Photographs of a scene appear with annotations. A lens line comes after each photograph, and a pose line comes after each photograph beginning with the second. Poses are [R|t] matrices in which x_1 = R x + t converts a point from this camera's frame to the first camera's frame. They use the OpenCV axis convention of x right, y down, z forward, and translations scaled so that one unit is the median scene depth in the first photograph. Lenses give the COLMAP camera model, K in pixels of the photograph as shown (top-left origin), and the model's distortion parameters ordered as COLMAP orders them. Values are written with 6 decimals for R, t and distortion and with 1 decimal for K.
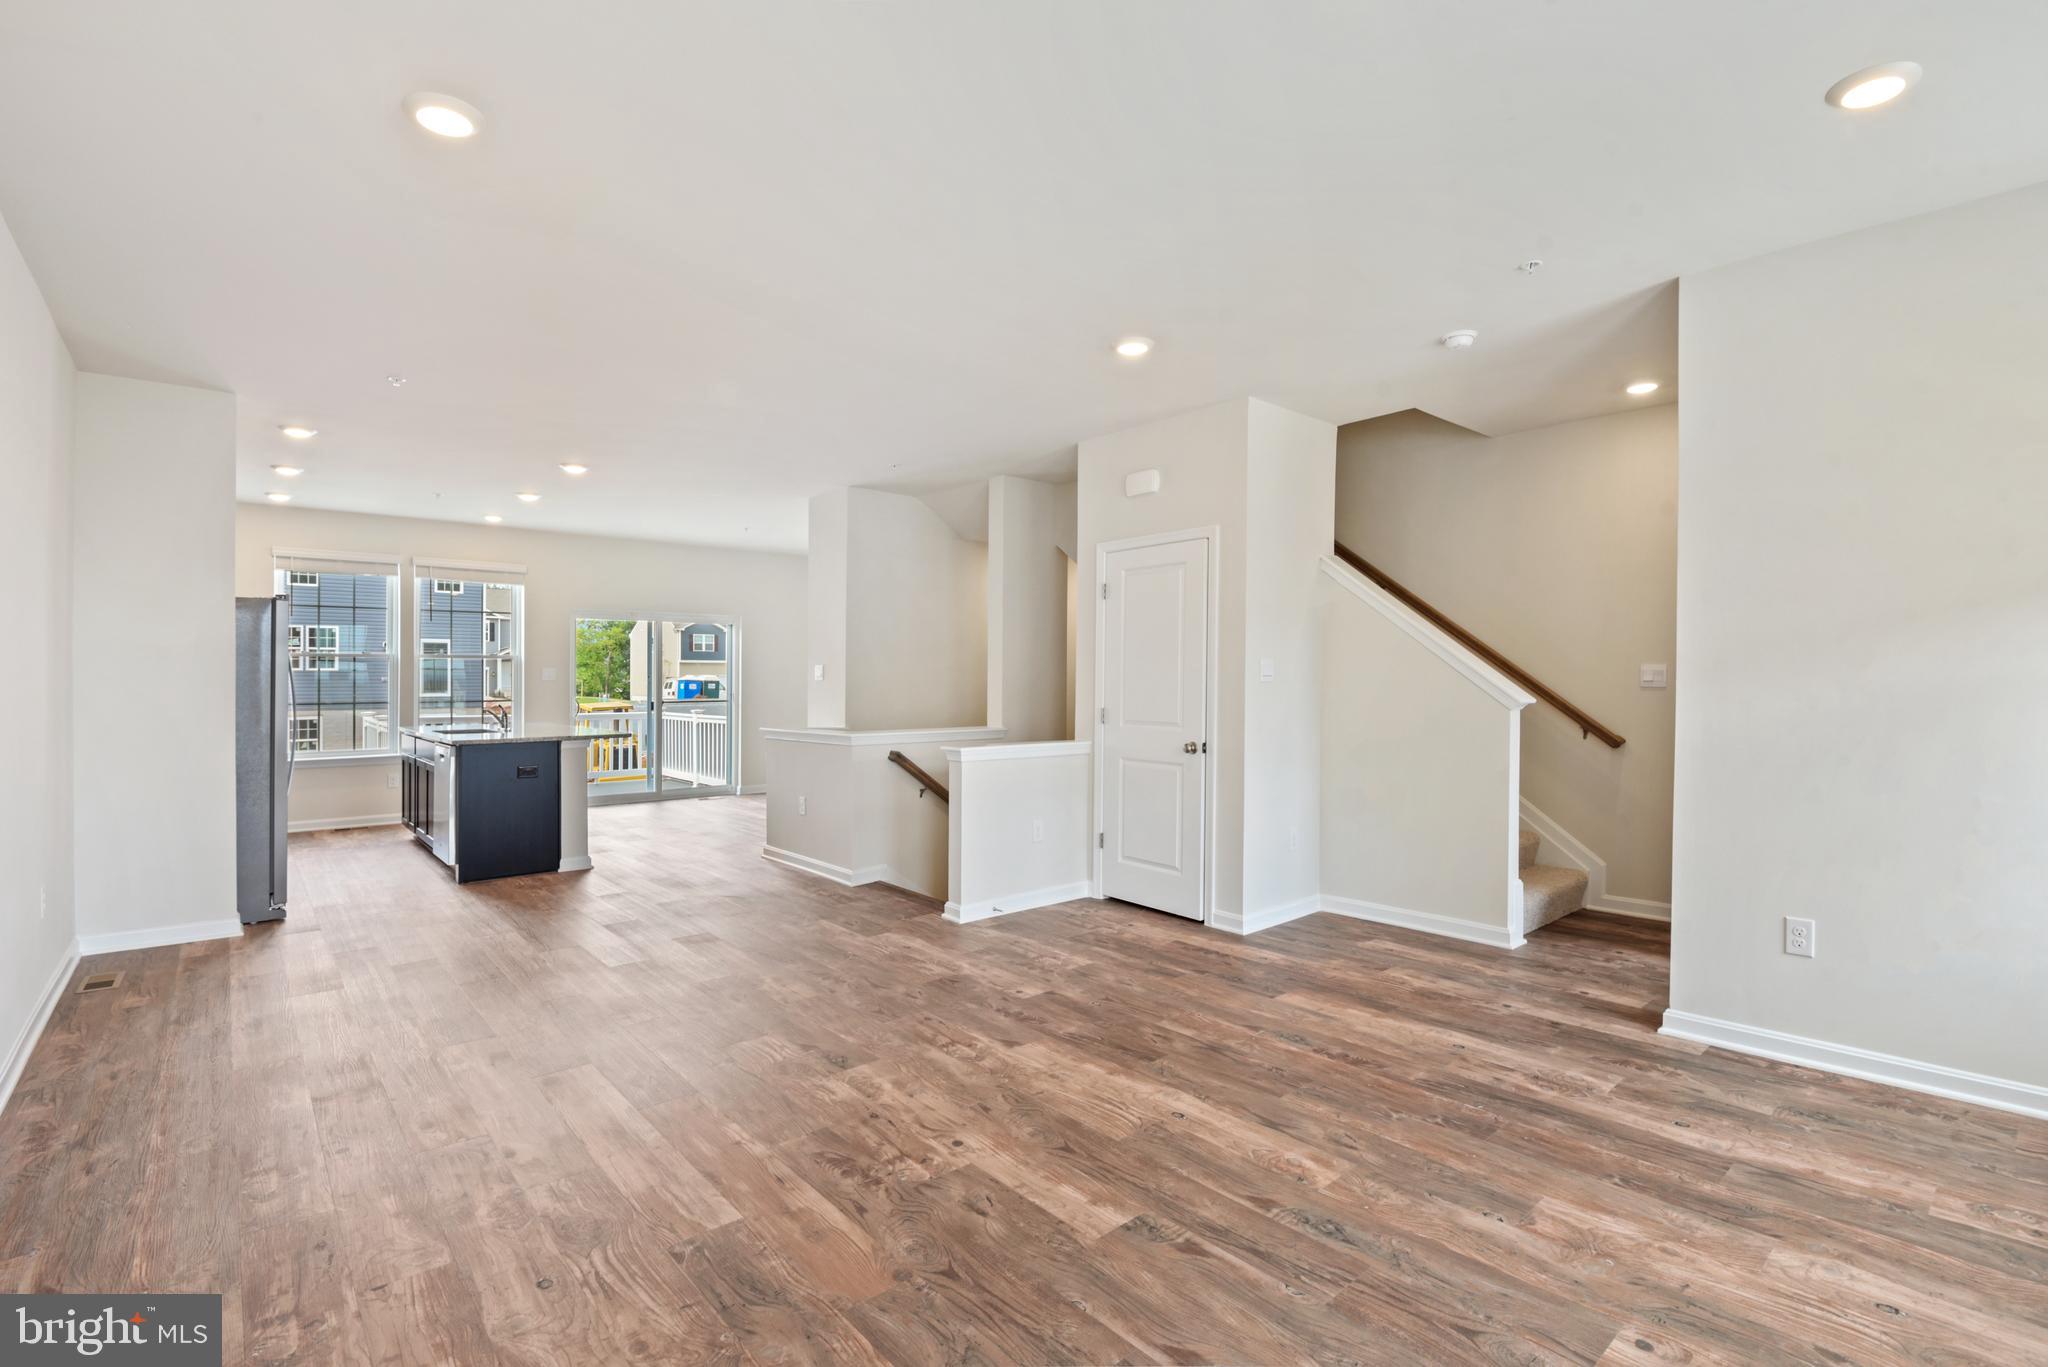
lens RADIAL K [[943.8, 0, 1033.3], [0, 943.8, 684.3], [0, 0, 1]] dist [-0.003030, -0.001907]
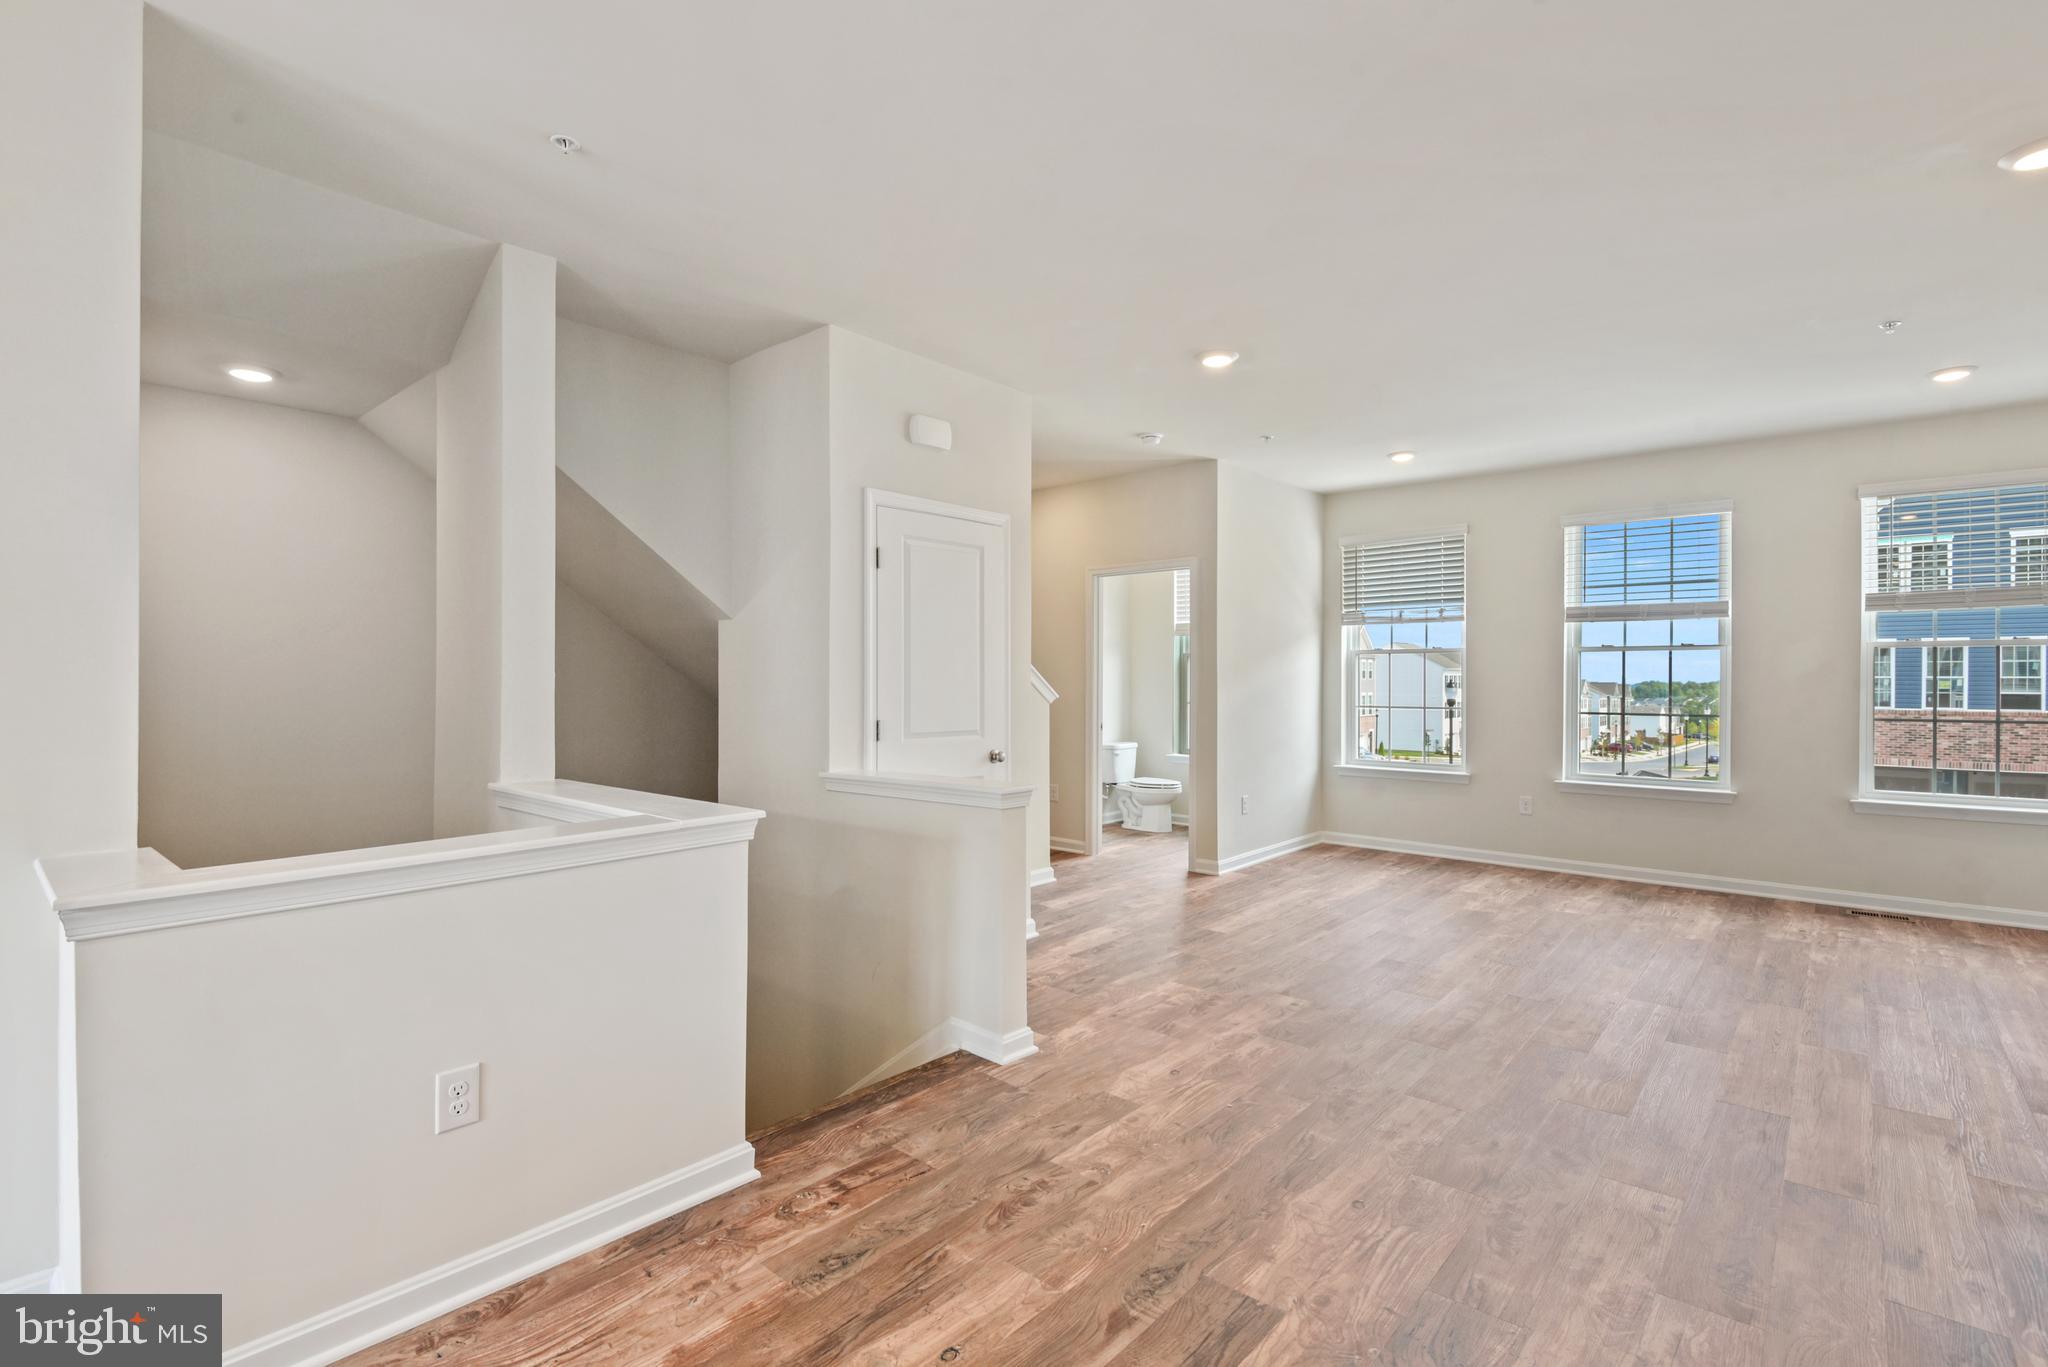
lens RADIAL K [[943.8, 0, 1019.3], [0, 943.8, 699.8], [0, 0, 1]] dist [-0.003030, -0.001907]
pose [[-0.134884, -0.028653, 0.990447, -0.801392], [-0.001376, 0.999586, 0.028730, -0.013537], [-0.990860, 0.002512, -0.134867, 1.215260]]
